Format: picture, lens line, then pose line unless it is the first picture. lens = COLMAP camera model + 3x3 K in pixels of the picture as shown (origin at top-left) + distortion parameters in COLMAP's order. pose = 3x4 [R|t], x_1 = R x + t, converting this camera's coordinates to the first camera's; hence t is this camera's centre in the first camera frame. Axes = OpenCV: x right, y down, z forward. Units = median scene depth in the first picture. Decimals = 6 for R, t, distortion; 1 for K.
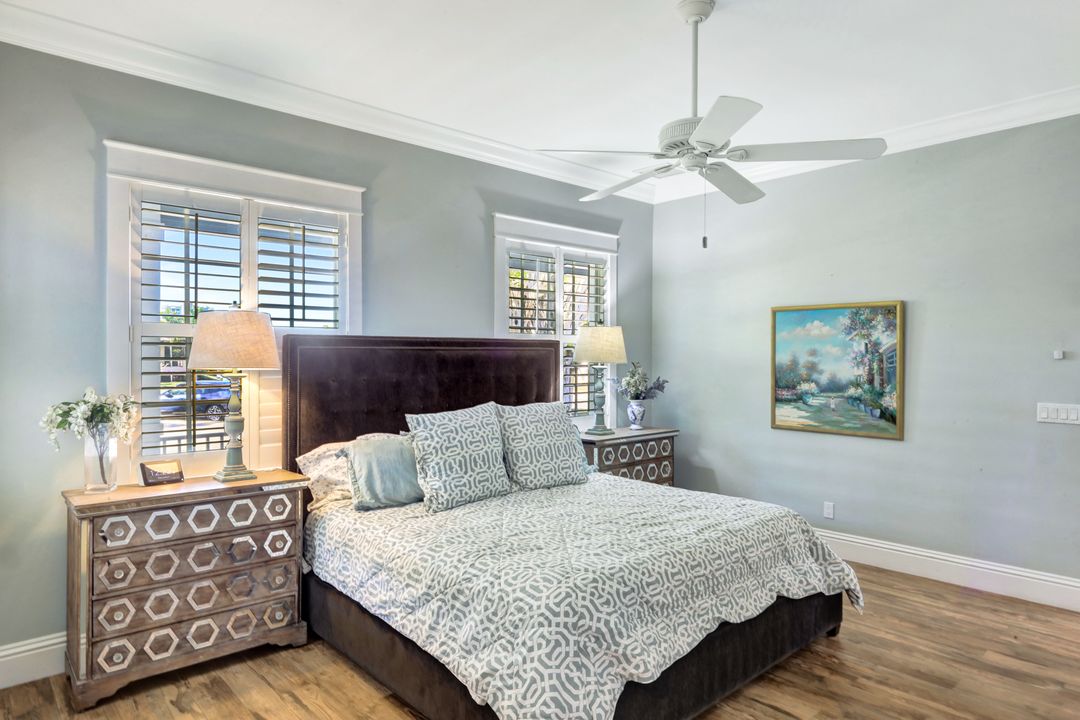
lens RADIAL K [[614.8, 0, 540.0], [0, 614.8, 360.0], [0, 0, 1]] dist [-0.105745, 0.073294]
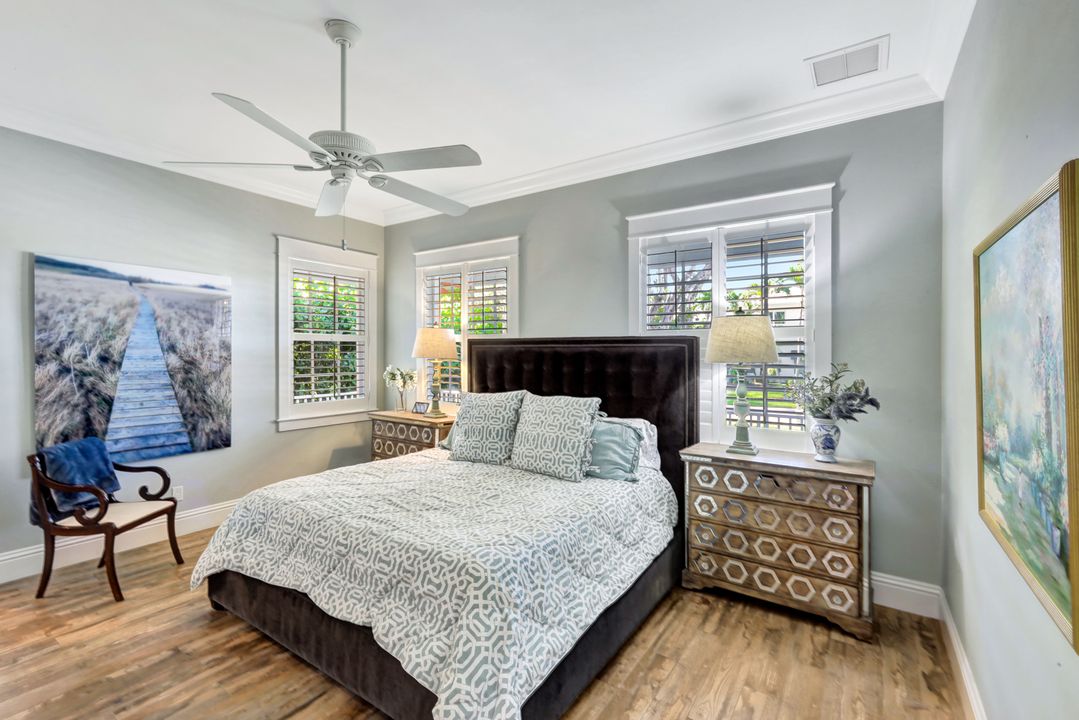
lens RADIAL K [[497.8, 0, 536.0], [0, 497.8, 336.0], [0, 0, 1]] dist [0.000579, -0.000134]
pose [[0.237632, -0.031858, -0.970833, 0.705163], [-0.005336, 0.999404, -0.034102, -0.004861], [0.971341, 0.013284, 0.237321, 0.628428]]
